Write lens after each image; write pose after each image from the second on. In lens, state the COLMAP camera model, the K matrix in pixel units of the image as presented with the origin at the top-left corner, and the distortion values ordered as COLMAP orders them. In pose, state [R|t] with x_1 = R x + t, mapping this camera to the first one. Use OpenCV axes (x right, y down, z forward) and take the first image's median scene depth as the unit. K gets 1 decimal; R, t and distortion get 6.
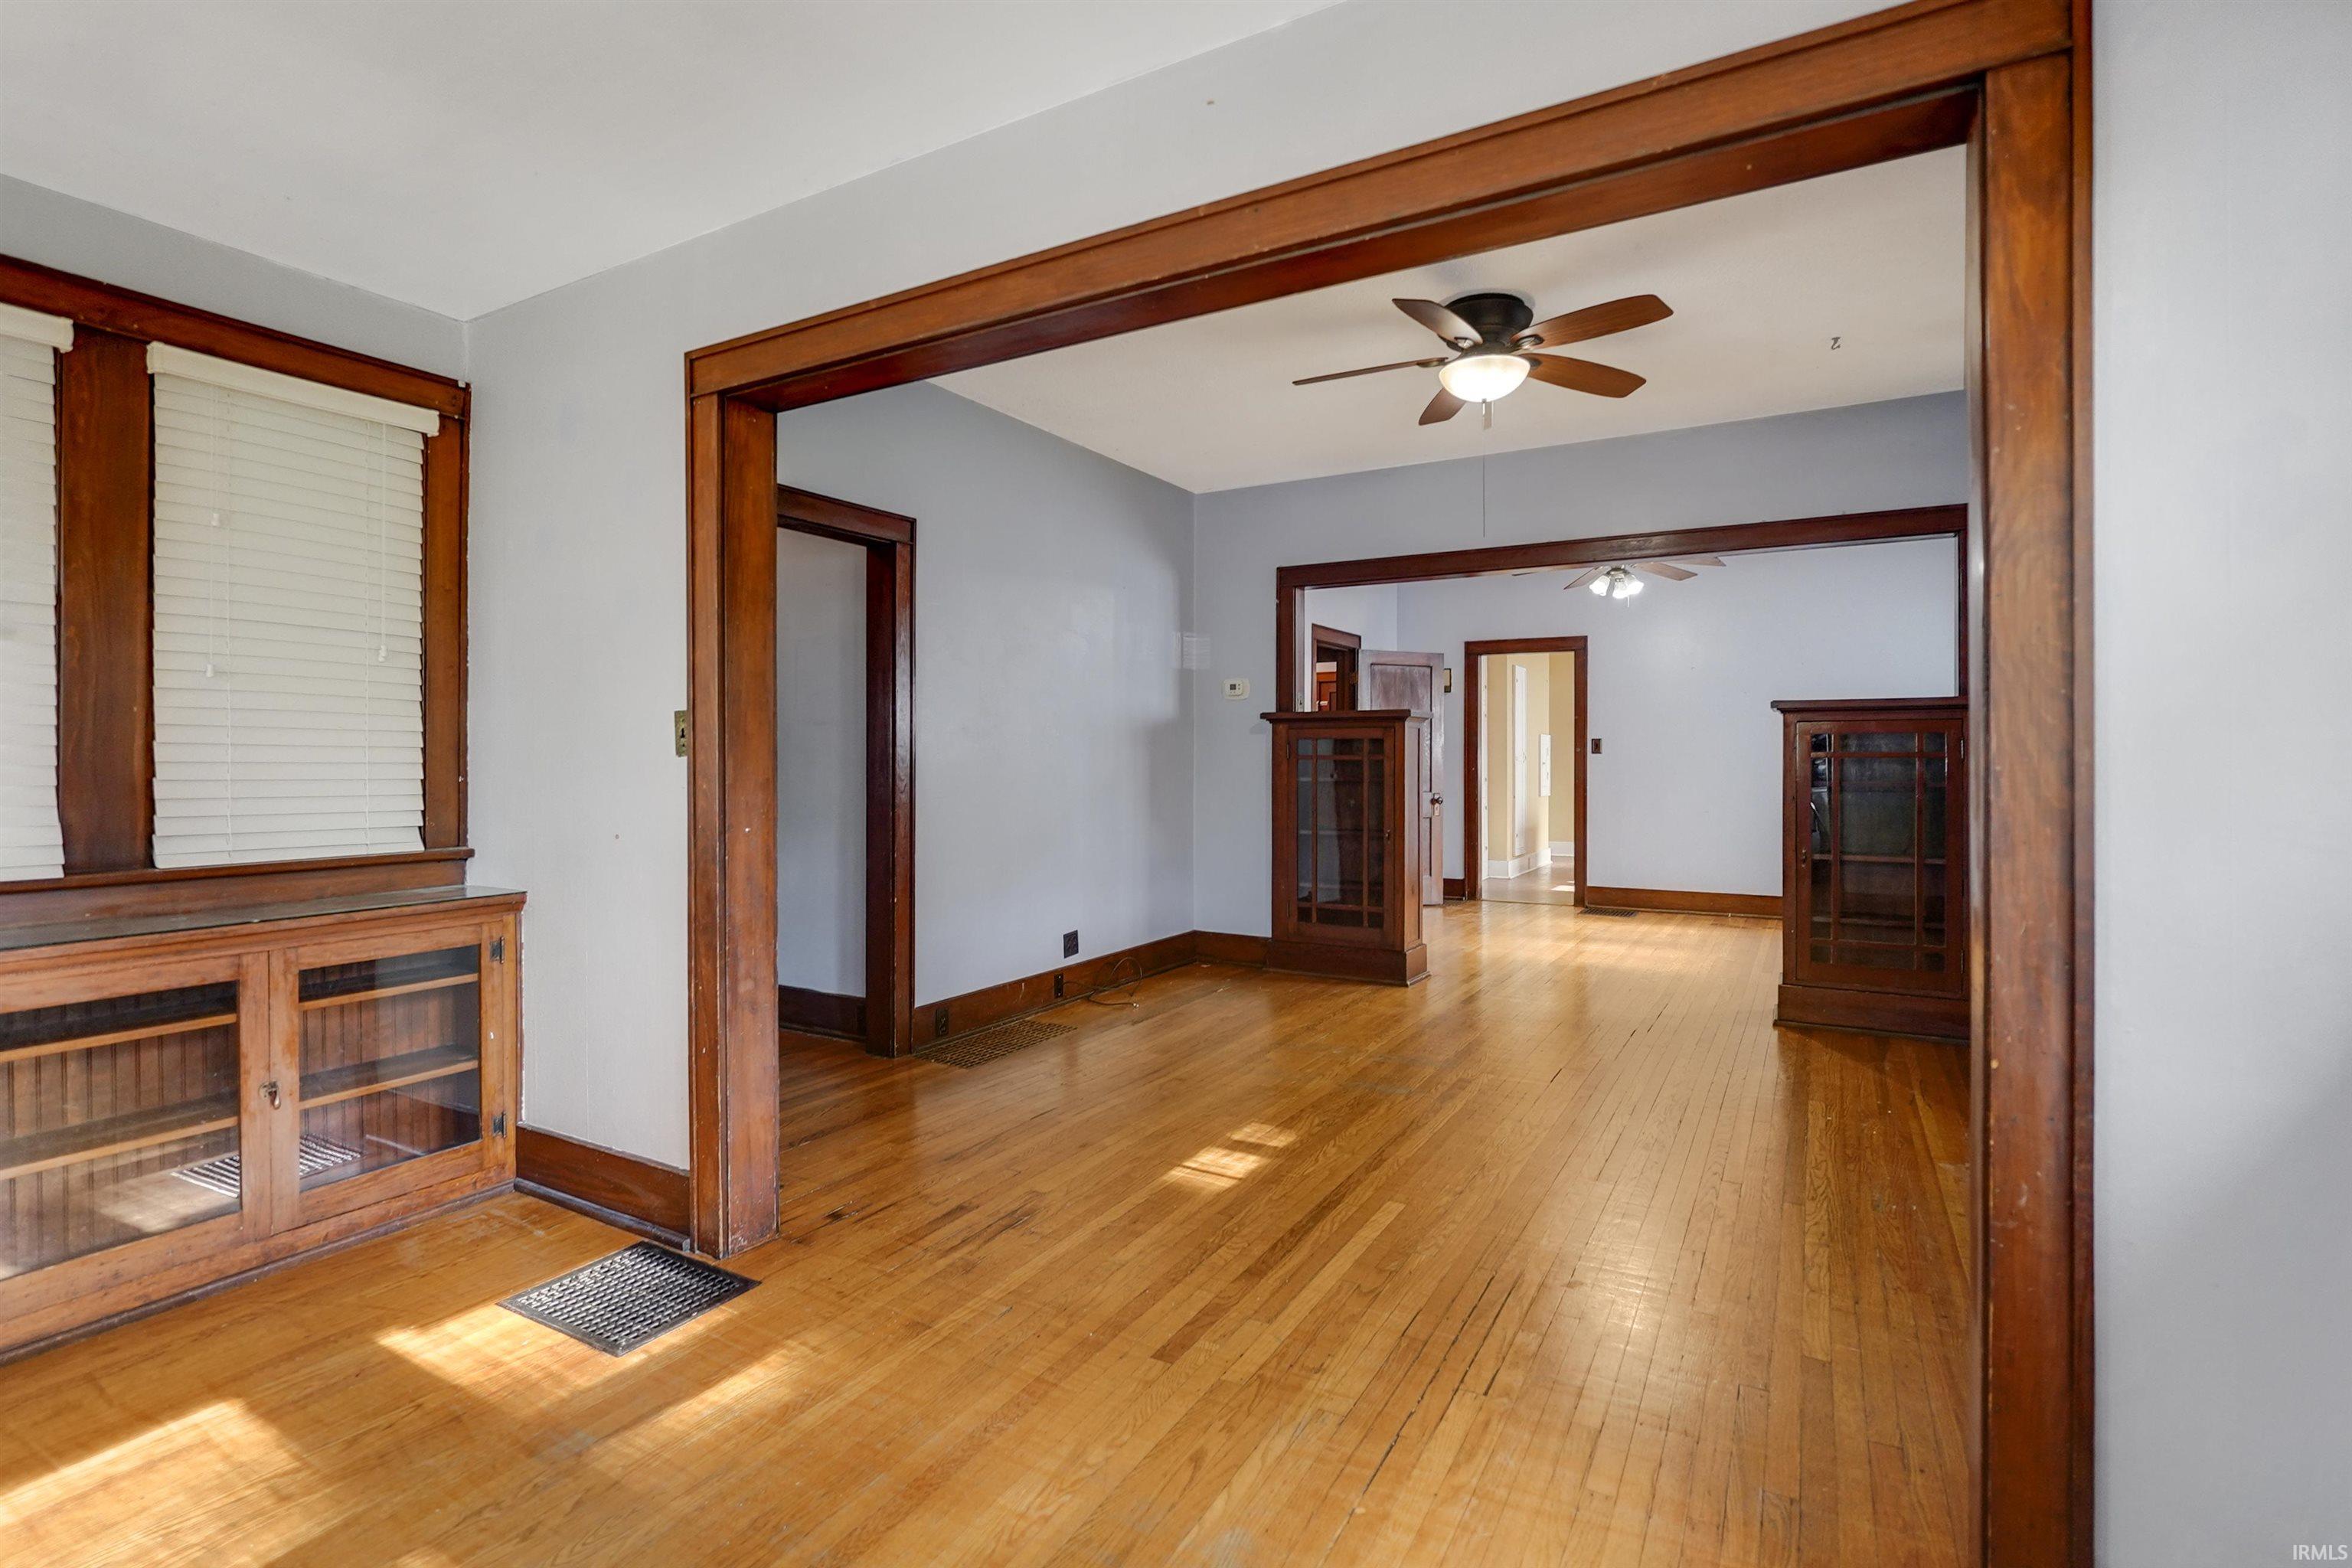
lens RADIAL K [[1109.4, 0, 1174.1], [0, 1109.4, 768.9], [0, 0, 1]] dist [-0.014706, 0.001242]
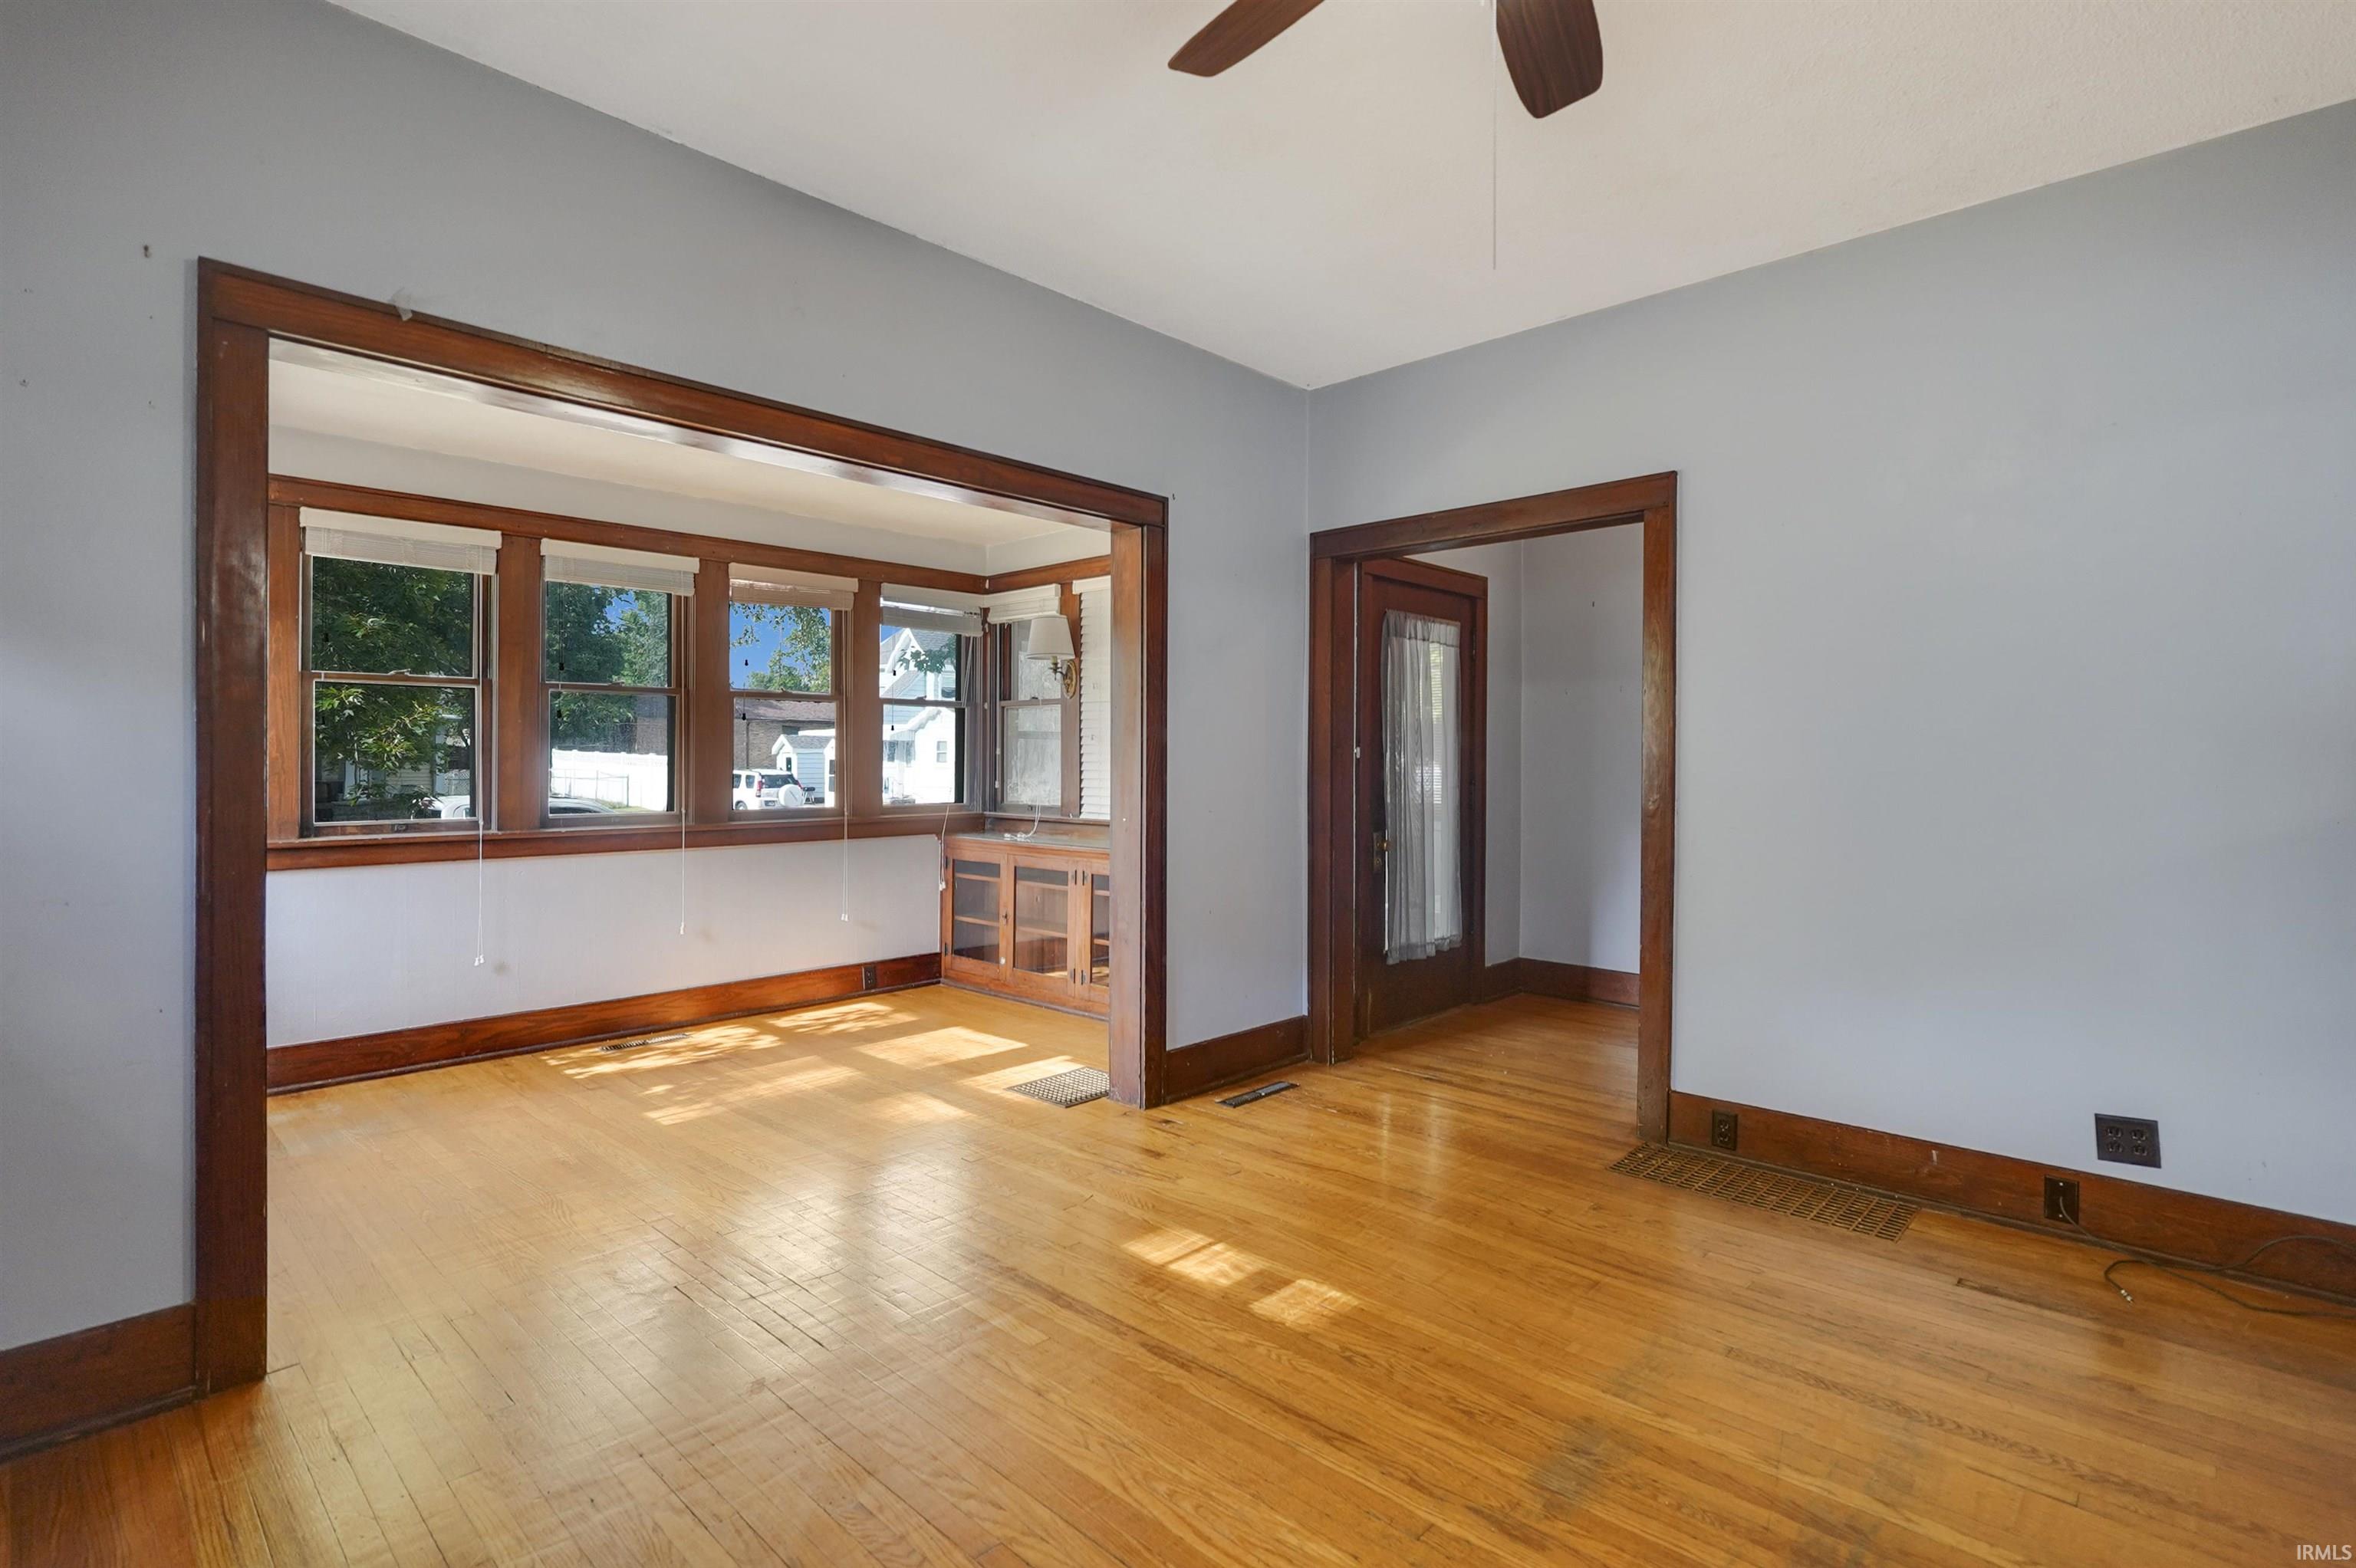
lens RADIAL K [[1111.2, 0, 1176.1], [0, 1111.2, 768.9], [0, 0, 1]] dist [-0.014706, 0.001242]
pose [[-0.228284, 0.008434, -0.973558, 0.478131], [-0.010158, 0.999887, 0.011044, -0.017119], [0.973542, 0.012411, -0.228173, 0.635153]]
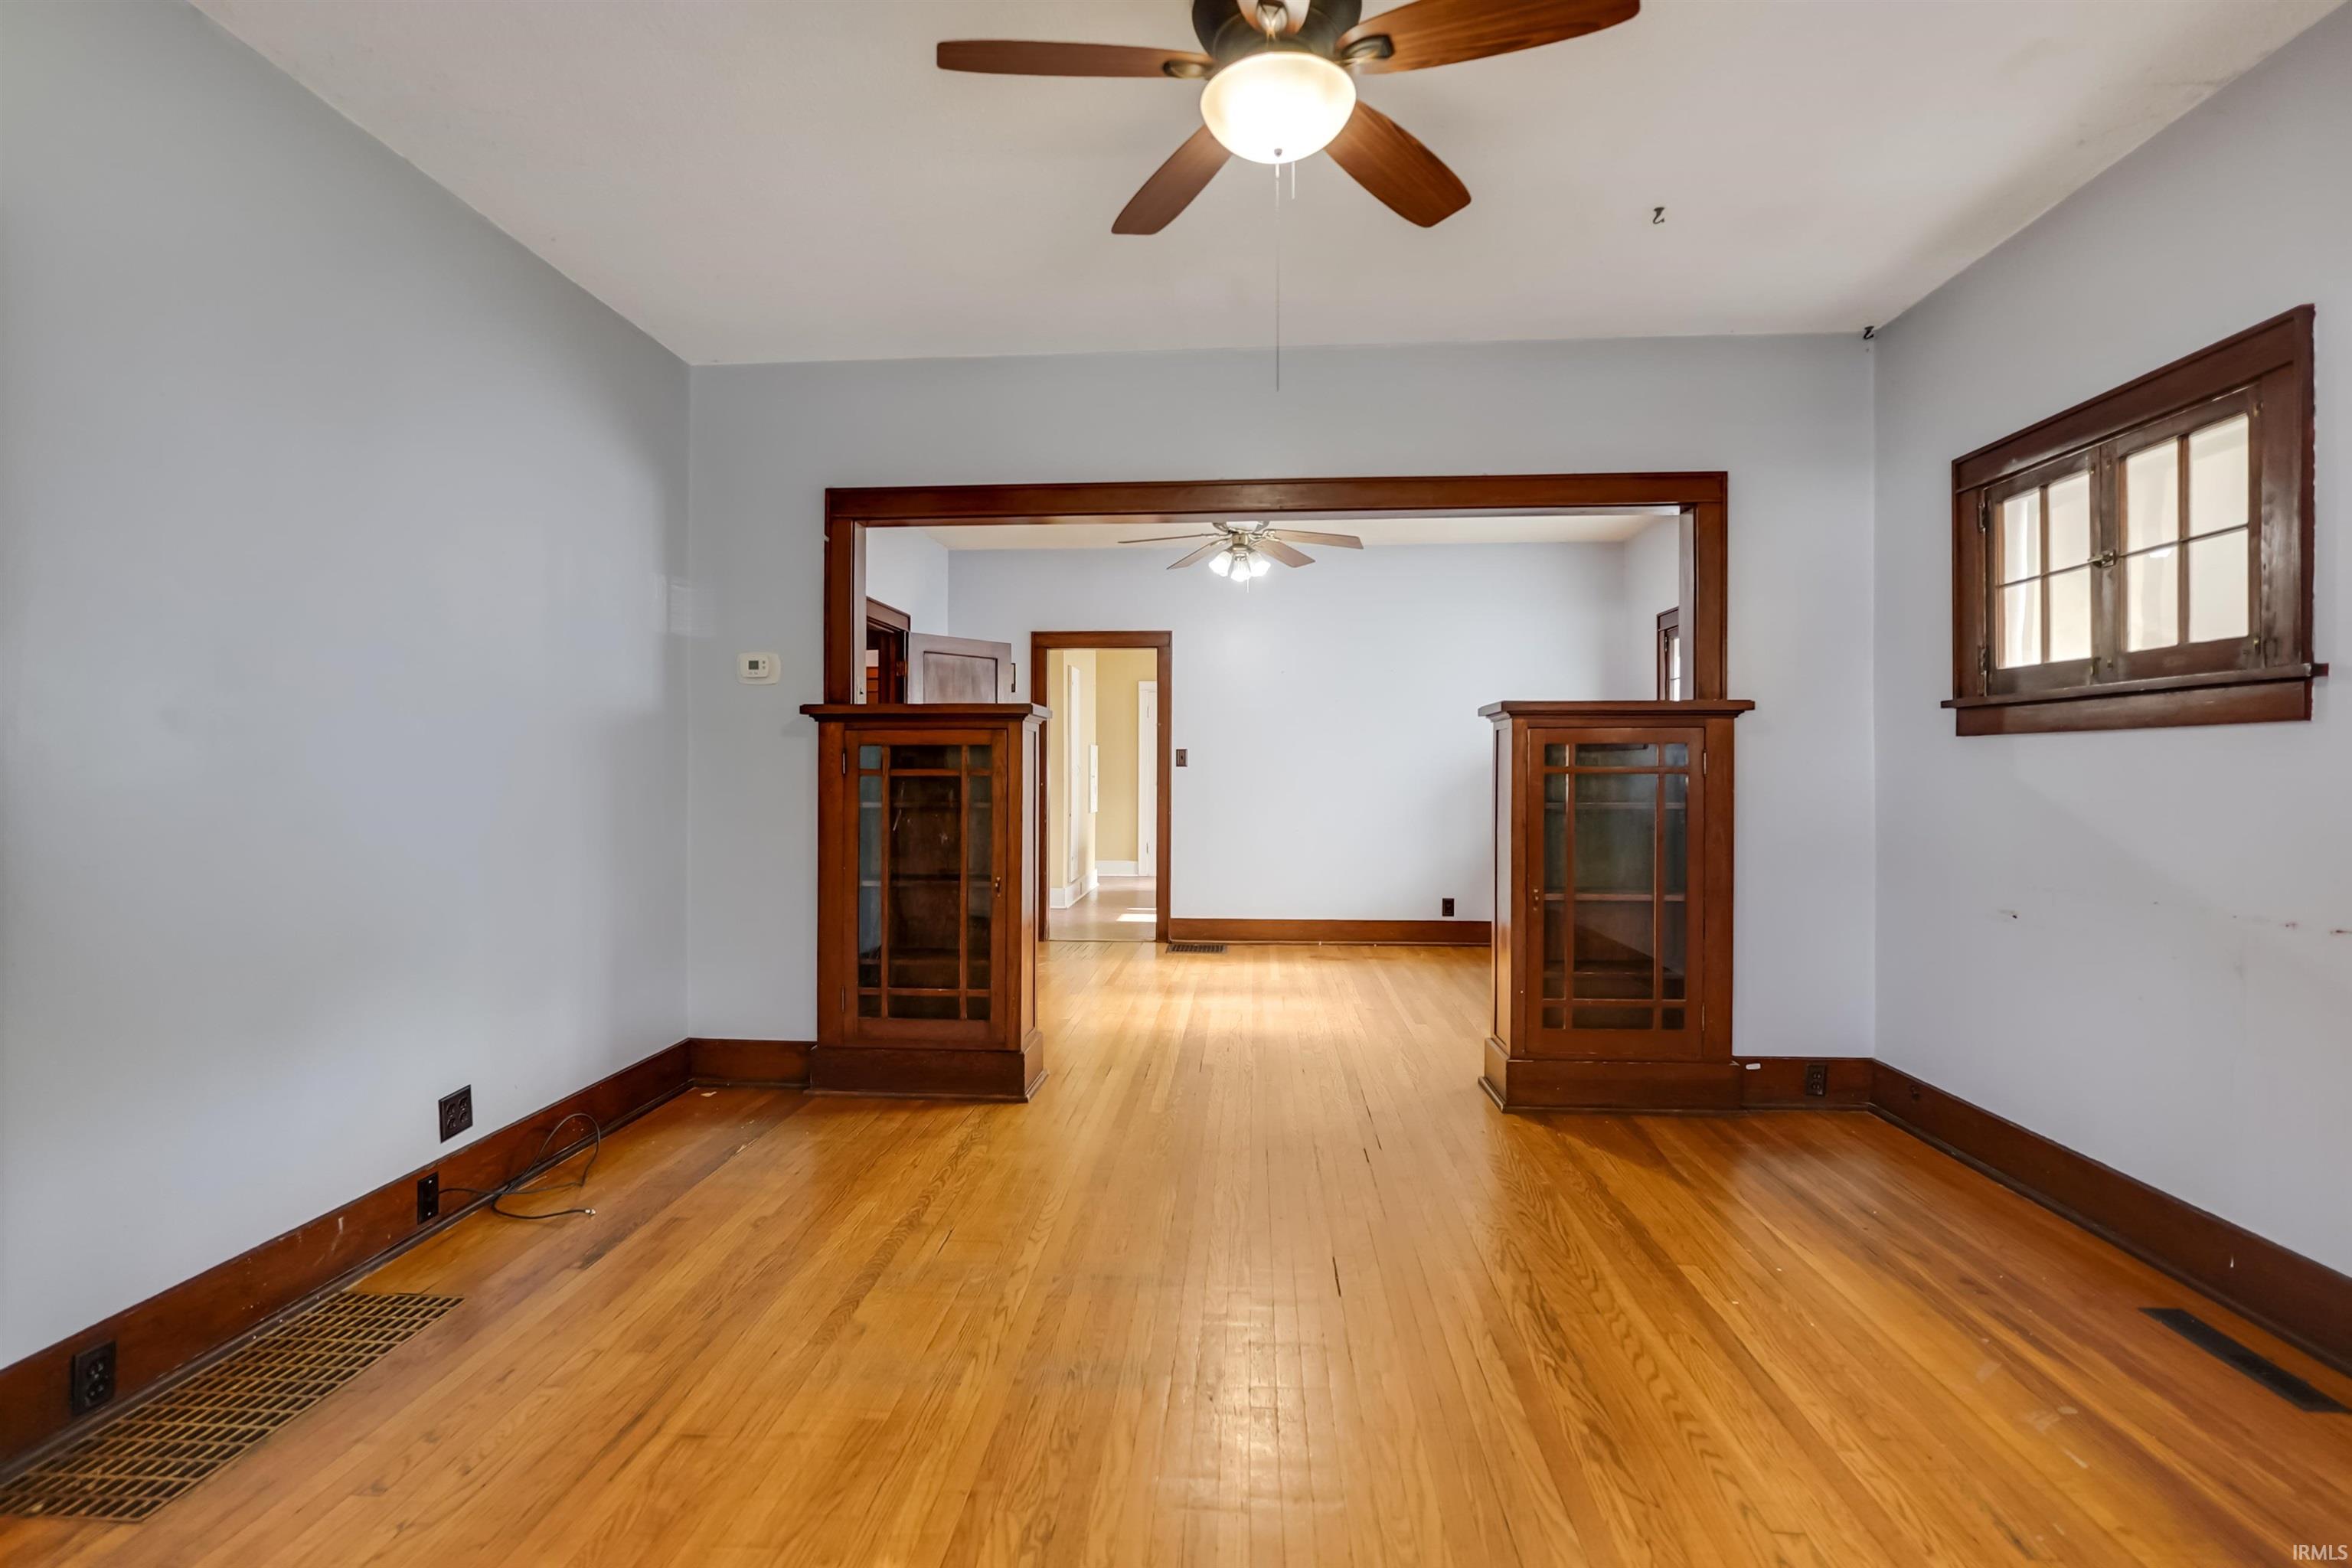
lens RADIAL K [[1109.4, 0, 1174.1], [0, 1109.4, 768.9], [0, 0, 1]] dist [-0.014706, 0.001242]
pose [[0.898616, 0.000601, 0.438736, -0.011847], [0.003854, 0.999950, -0.009264, -0.005766], [-0.438719, 0.010016, 0.898568, 0.329233]]
